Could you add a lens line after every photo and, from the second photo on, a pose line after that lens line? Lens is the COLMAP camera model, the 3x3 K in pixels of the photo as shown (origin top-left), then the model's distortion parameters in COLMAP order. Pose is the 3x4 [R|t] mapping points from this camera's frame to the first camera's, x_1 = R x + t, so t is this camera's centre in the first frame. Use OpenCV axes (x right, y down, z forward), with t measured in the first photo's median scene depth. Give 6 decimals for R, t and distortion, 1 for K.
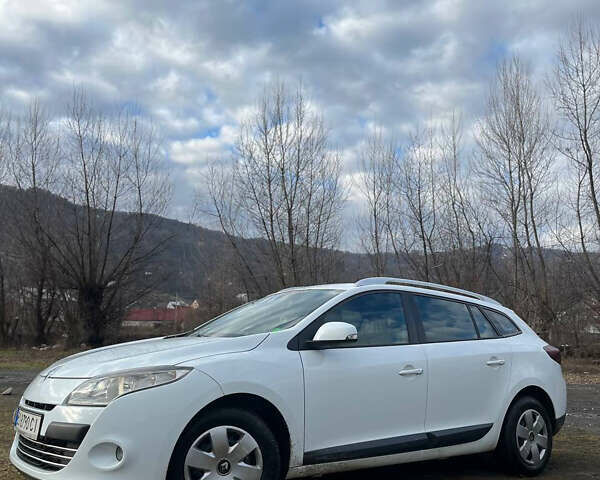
lens RADIAL K [[602.1, 0, 300.0], [0, 602.1, 240.0], [0, 0, 1]] dist [0.016482, -0.011040]
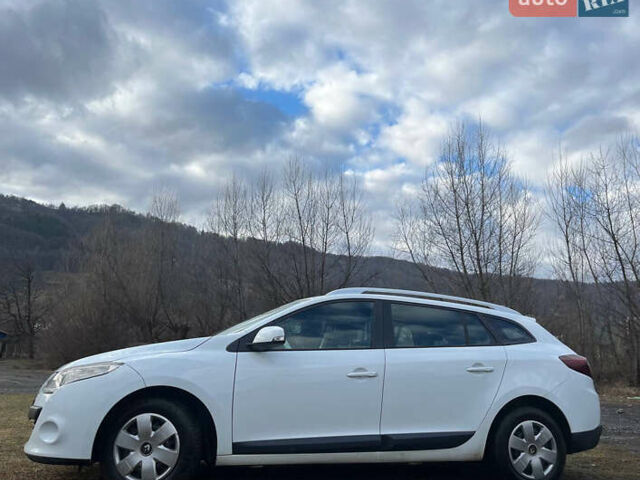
lens RADIAL K [[537.6, 0, 320.0], [0, 537.6, 240.0], [0, 0, 1]] dist [0.014181, 0.003462]
pose [[0.936547, -0.075368, -0.342344, 0.407882], [0.051807, 0.995648, -0.077468, 0.048798], [0.346693, 0.054817, 0.936375, 0.075997]]
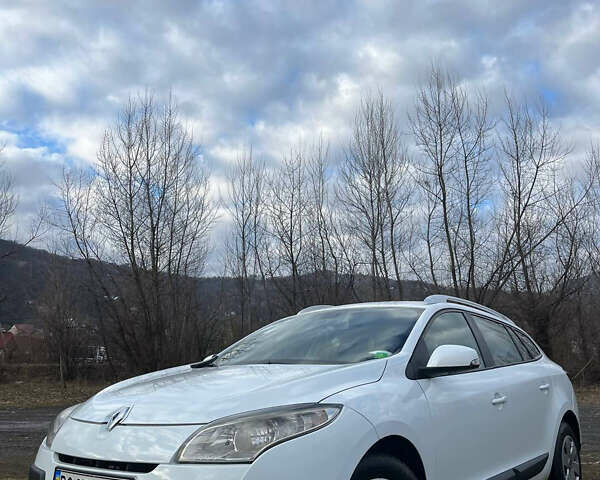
lens RADIAL K [[602.1, 0, 300.0], [0, 602.1, 240.0], [0, 0, 1]] dist [0.016482, -0.011040]
pose [[0.965421, 0.038692, 0.257809, -0.306999], [-0.028576, 0.998672, -0.042873, 0.024995], [-0.259126, 0.034023, 0.965244, 0.184020]]
